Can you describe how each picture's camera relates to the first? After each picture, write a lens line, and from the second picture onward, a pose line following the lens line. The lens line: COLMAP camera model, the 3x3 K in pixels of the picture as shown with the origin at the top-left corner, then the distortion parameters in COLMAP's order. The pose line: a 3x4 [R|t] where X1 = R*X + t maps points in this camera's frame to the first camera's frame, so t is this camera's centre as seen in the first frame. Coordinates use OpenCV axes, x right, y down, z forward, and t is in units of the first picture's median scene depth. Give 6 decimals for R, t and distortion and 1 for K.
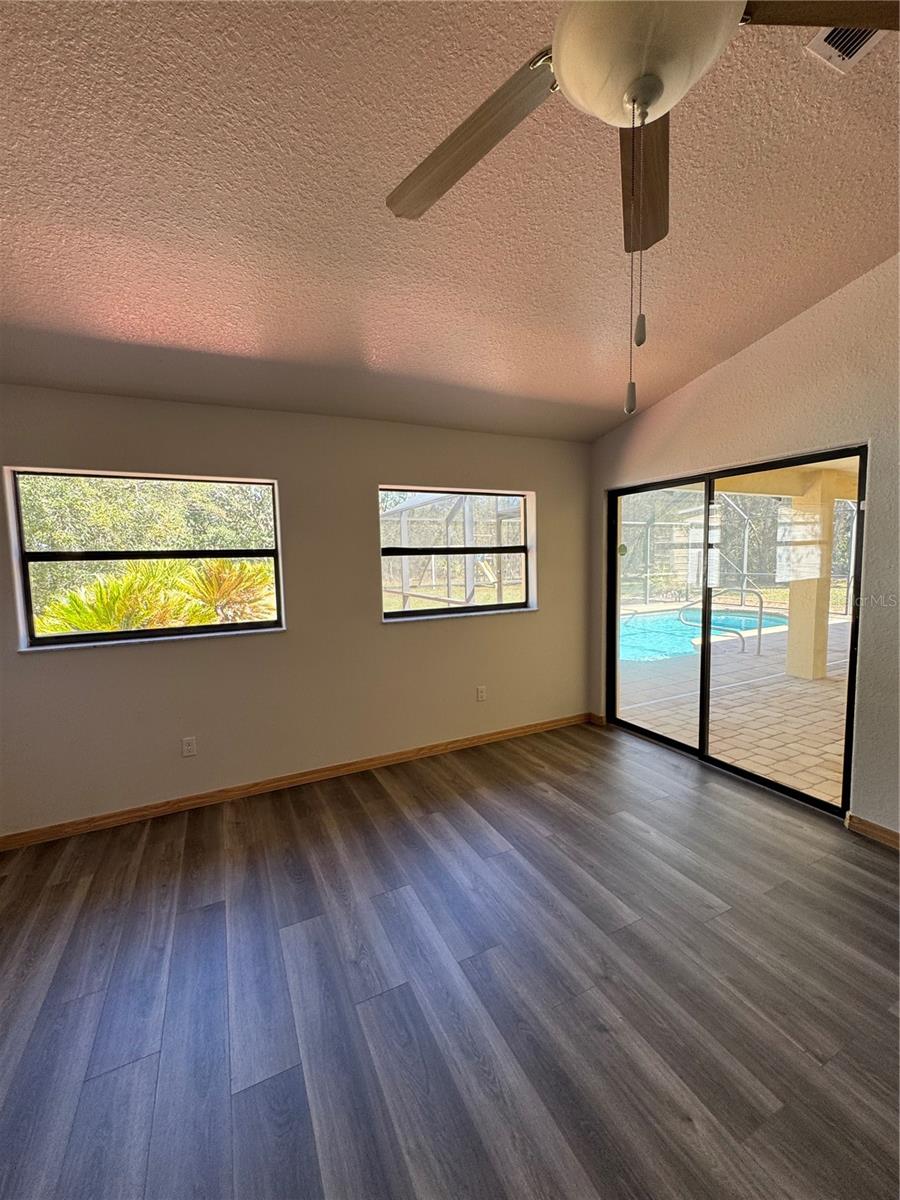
lens RADIAL K [[482.2, 0, 450.0], [0, 482.2, 600.0], [0, 0, 1]] dist [-0.002881, 0.000194]
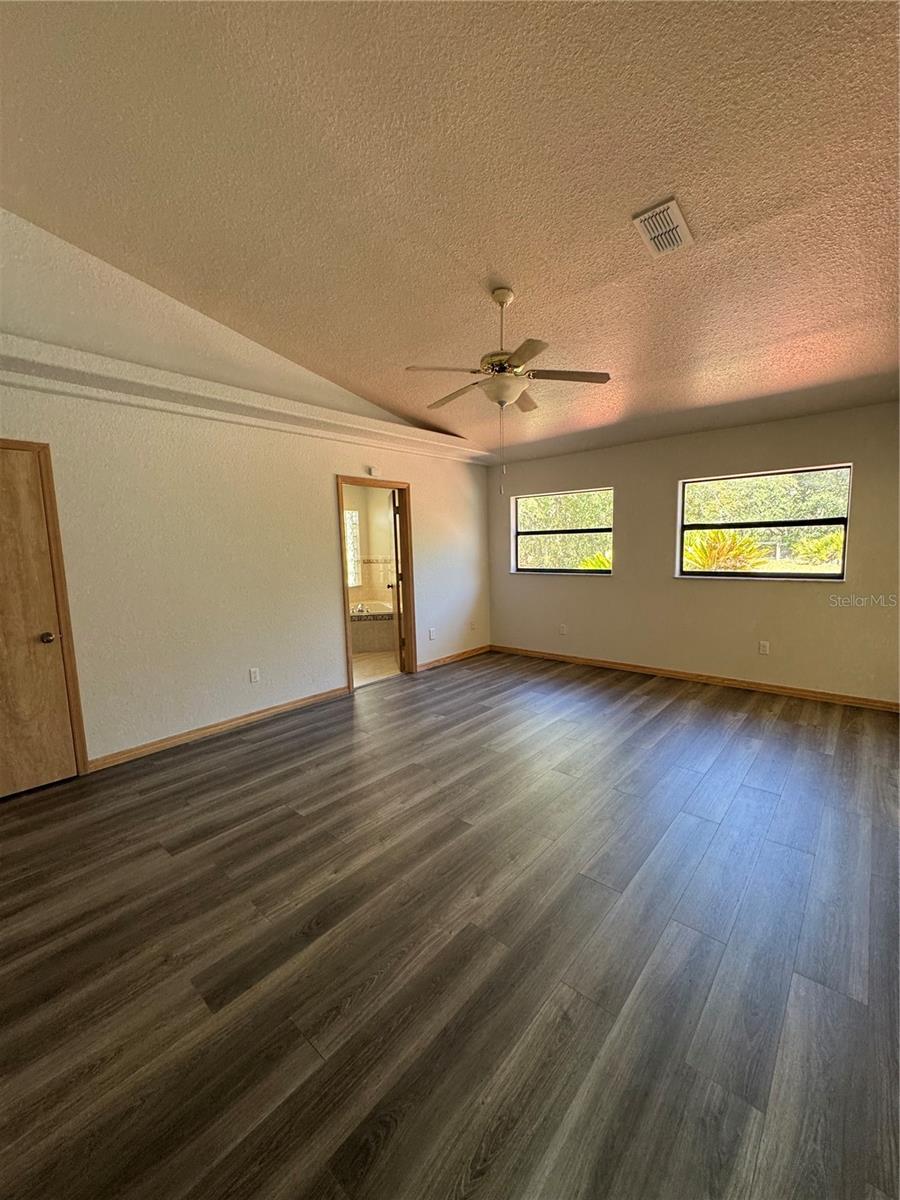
lens RADIAL K [[474.4, 0, 446.4], [0, 474.4, 605.3], [0, 0, 1]] dist [-0.001930, -0.000005]
pose [[0.382106, 0.131891, -0.914658, 0.924505], [-0.063144, 0.991176, 0.116546, 0.007001], [0.921959, 0.013222, 0.387062, -0.177714]]
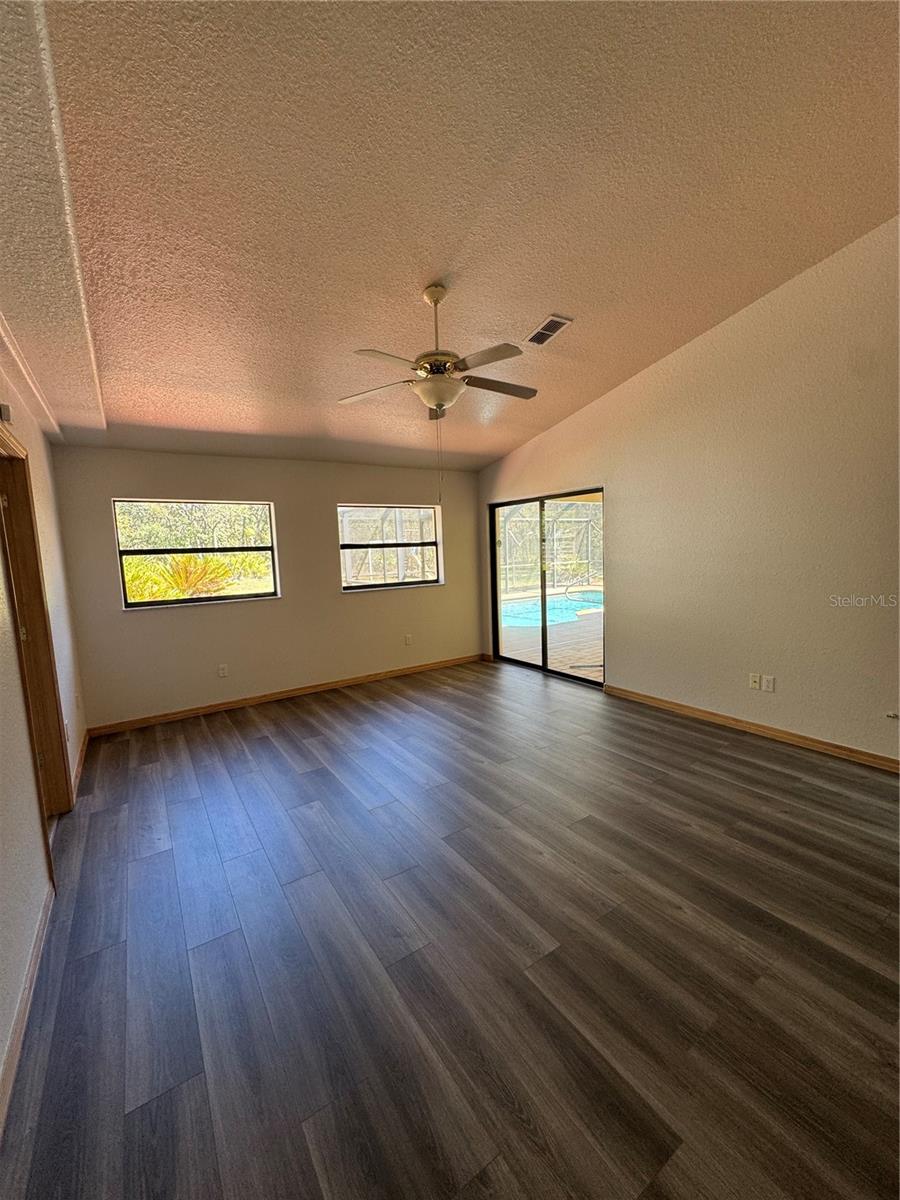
lens RADIAL K [[482.2, 0, 450.0], [0, 482.2, 600.0], [0, 0, 1]] dist [-0.002881, 0.000194]
pose [[0.991355, -0.027932, 0.128201, 0.004038], [0.026288, 0.999549, 0.014500, 0.058978], [-0.128549, -0.011004, 0.991642, -0.593975]]
